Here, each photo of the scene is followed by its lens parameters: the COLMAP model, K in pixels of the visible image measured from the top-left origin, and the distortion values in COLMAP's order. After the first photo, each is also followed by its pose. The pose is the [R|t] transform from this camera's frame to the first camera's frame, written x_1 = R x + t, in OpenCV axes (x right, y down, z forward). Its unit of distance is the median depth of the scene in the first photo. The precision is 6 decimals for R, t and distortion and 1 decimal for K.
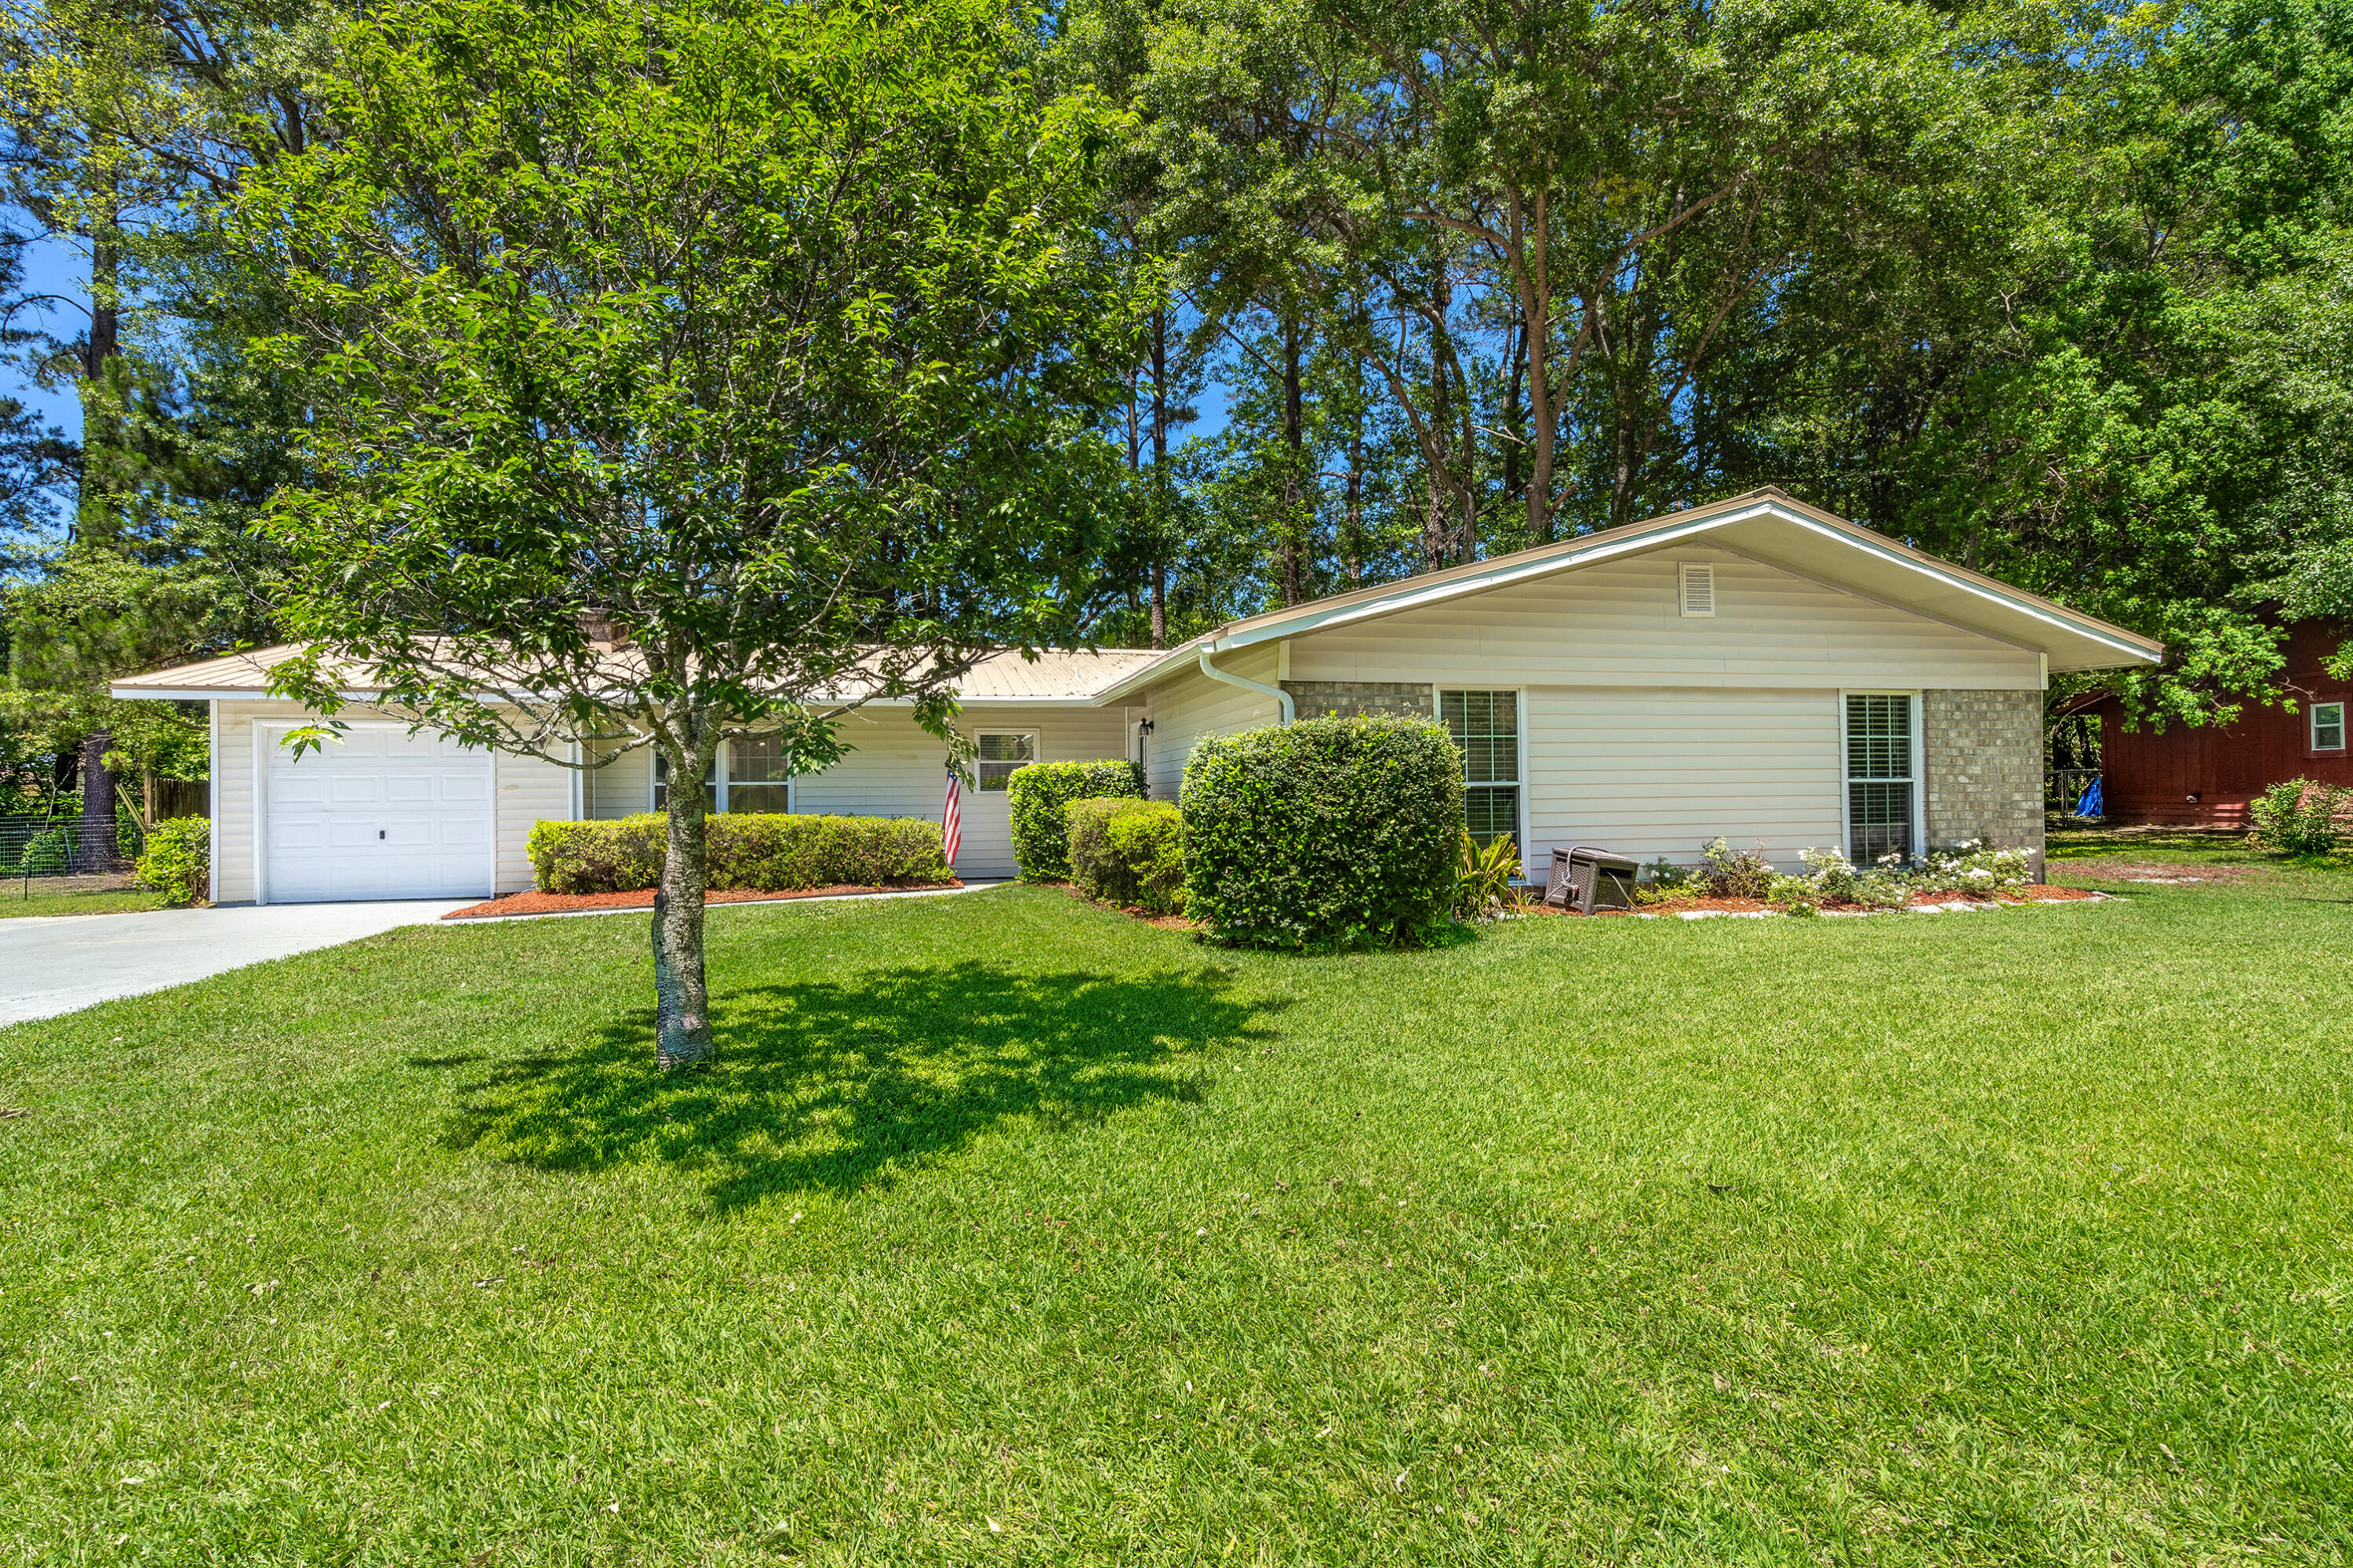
lens RADIAL K [[1084.6, 0, 1120.4], [0, 1084.6, 805.5], [0, 0, 1]] dist [0.003871, 0.000342]
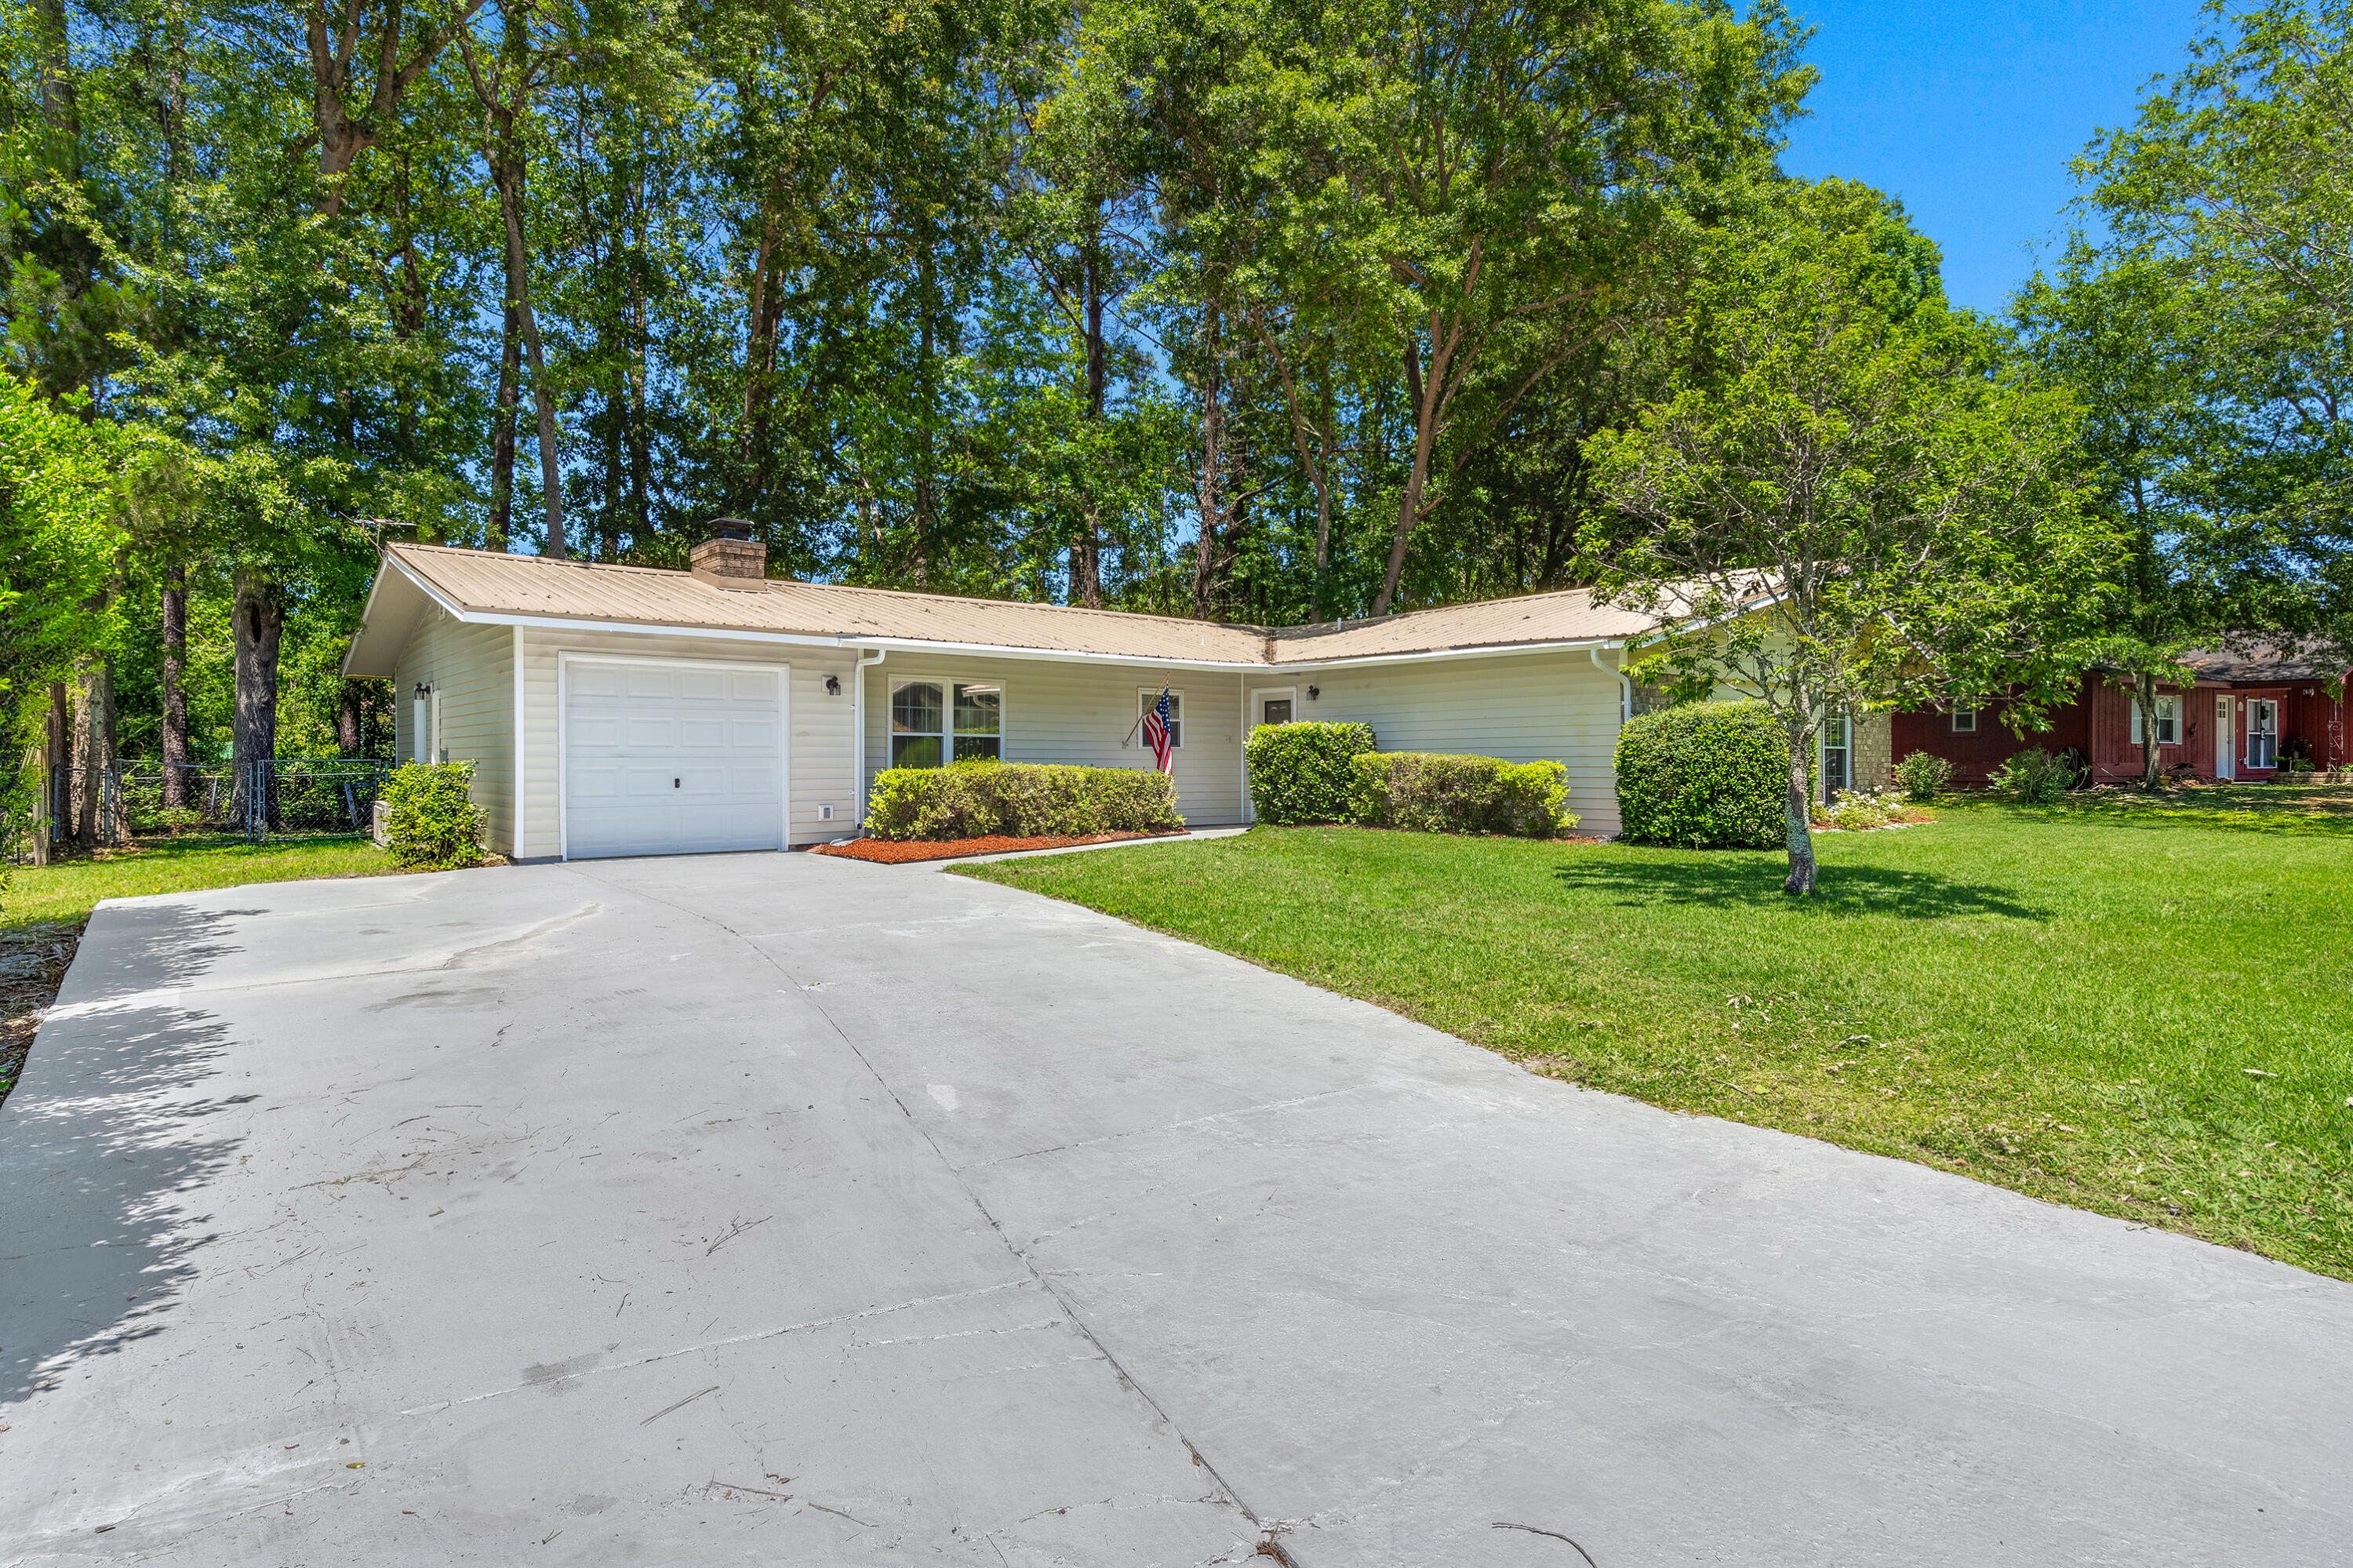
lens RADIAL K [[1256.7, 0, 1176.5], [0, 1256.7, 784.0], [0, 0, 1]] dist [0.002223, -0.000494]
pose [[0.891322, 0.004282, 0.453351, -0.820863], [-0.005888, 0.999980, 0.002132, 0.024535], [-0.453333, -0.004570, 0.891329, -0.139767]]
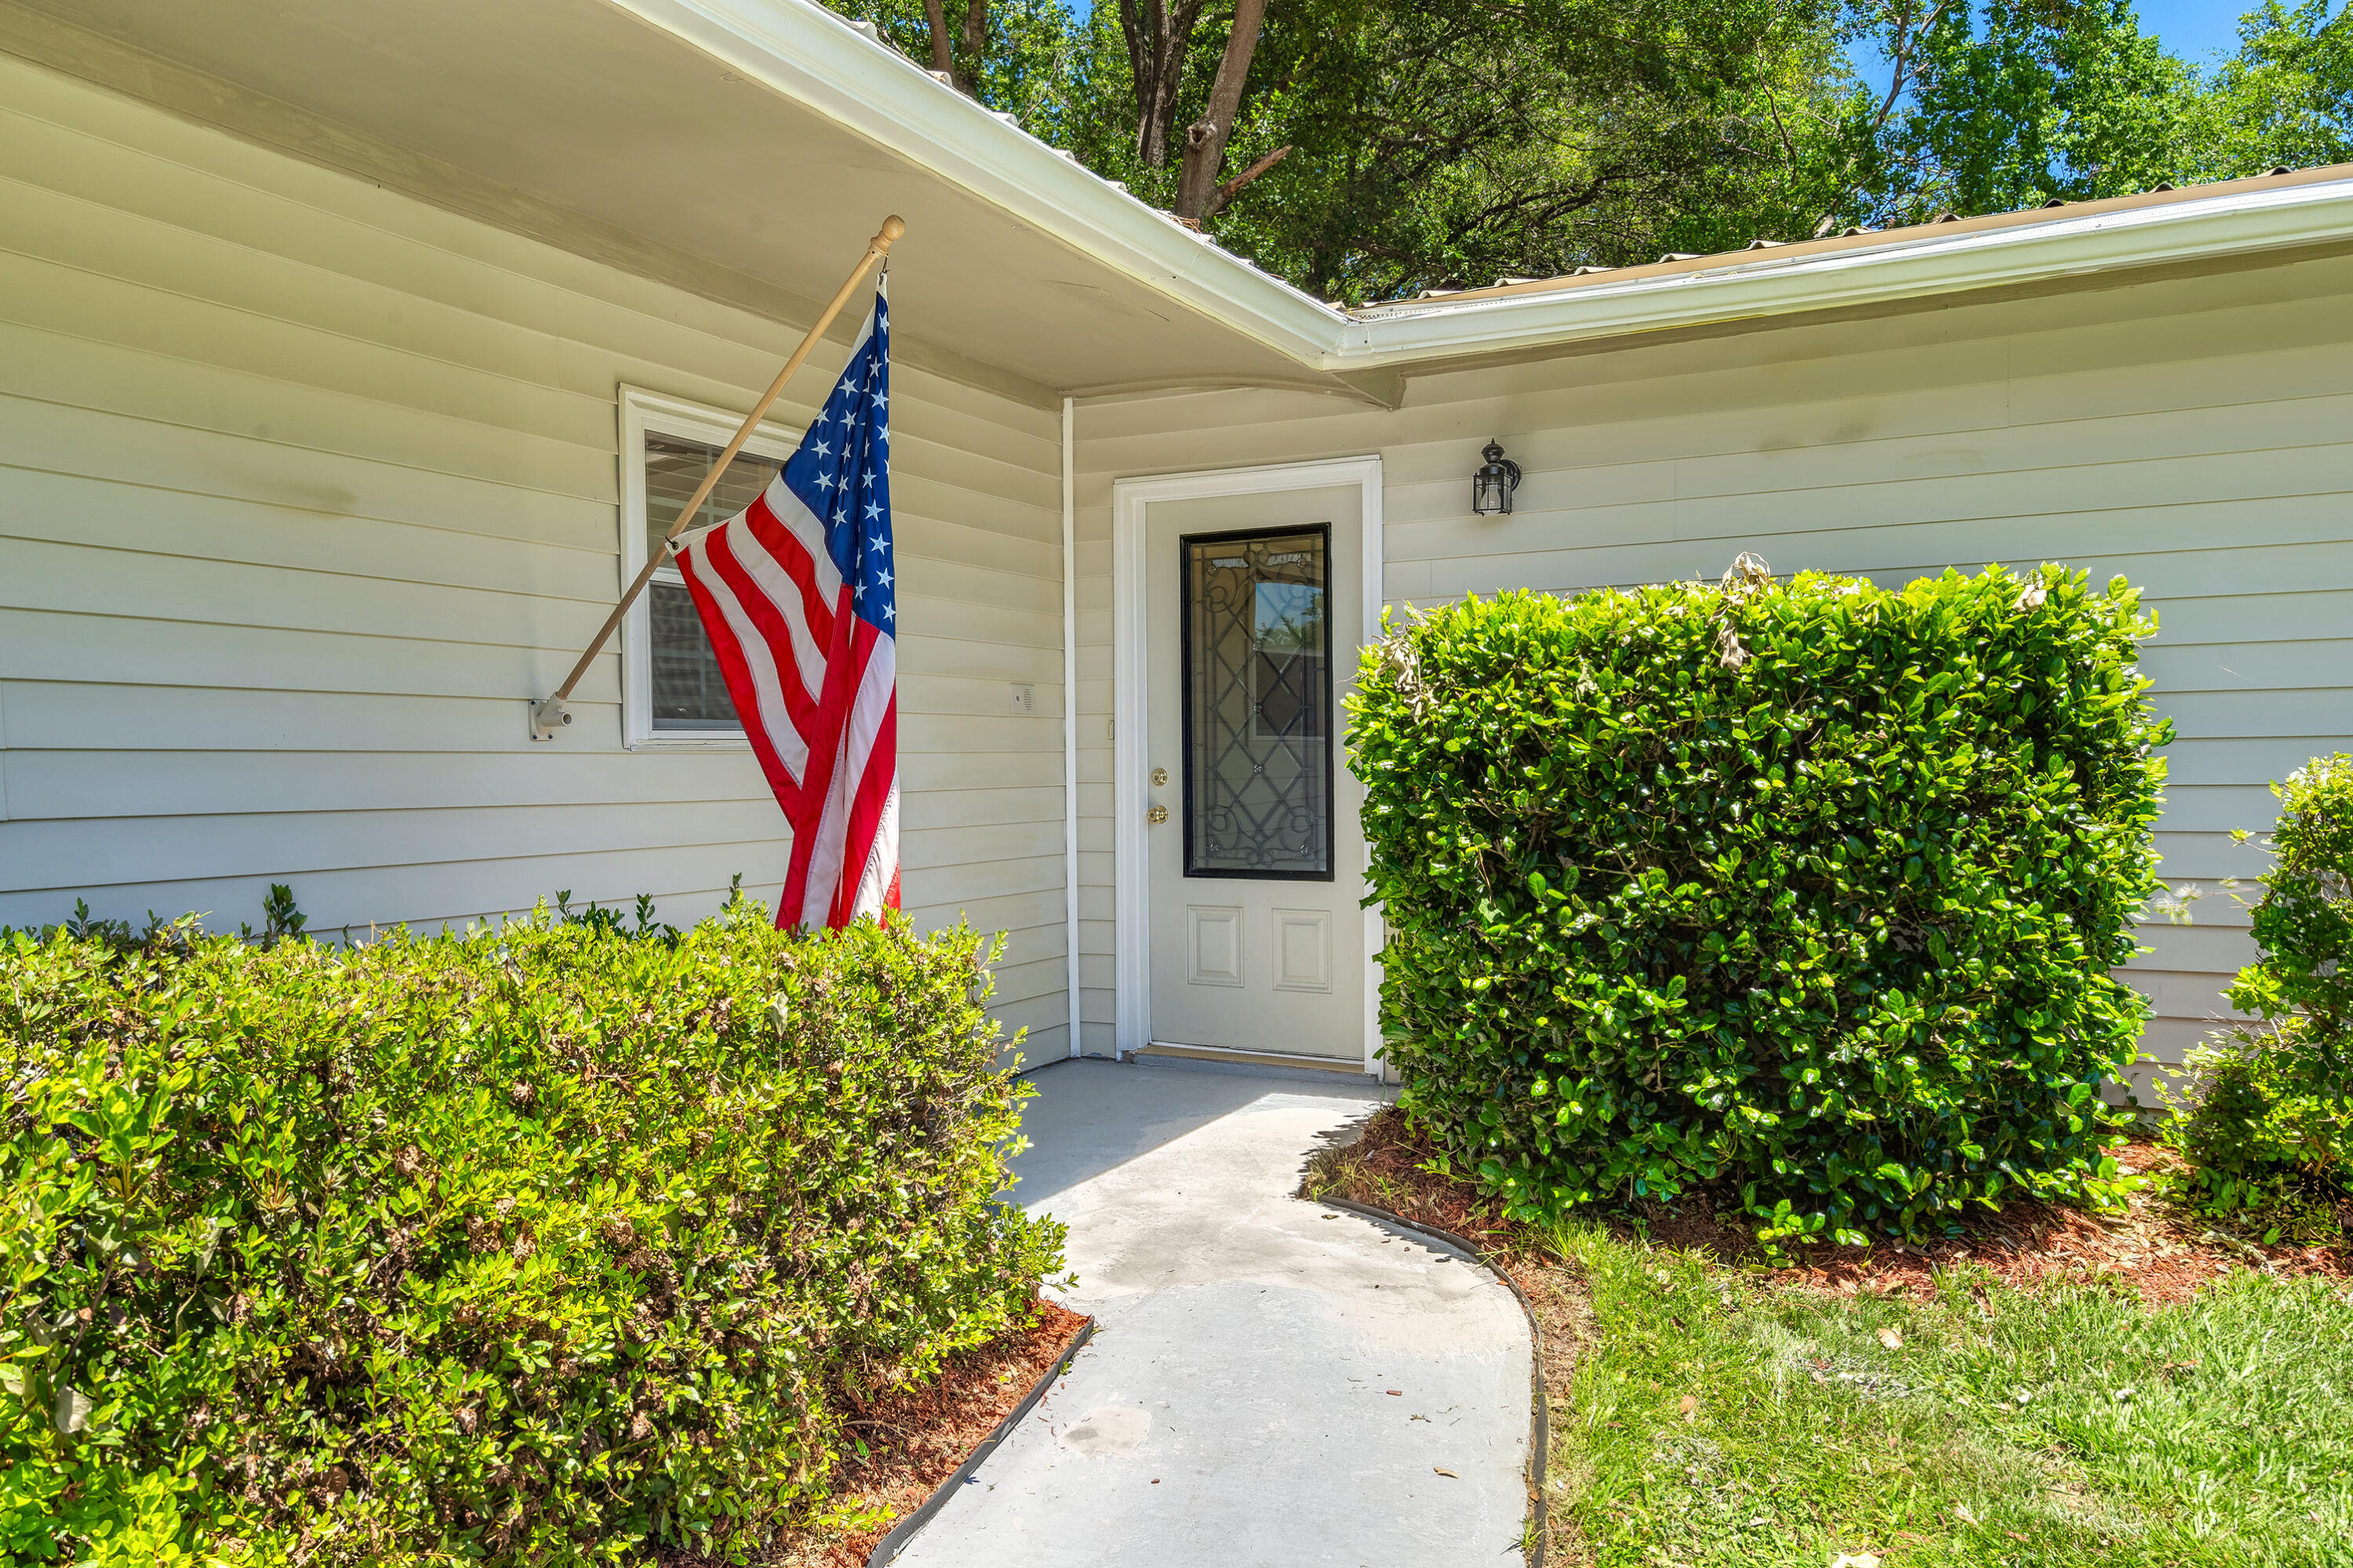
lens RADIAL K [[1565.0, 0, 1232.8], [0, 1565.0, 779.8], [0, 0, 1]] dist [0.002173, -0.000053]
pose [[0.619719, -0.007595, 0.784787, -0.352898], [0.010696, 0.999942, 0.001231, -0.005843], [-0.784751, 0.007631, 0.619764, 0.929161]]
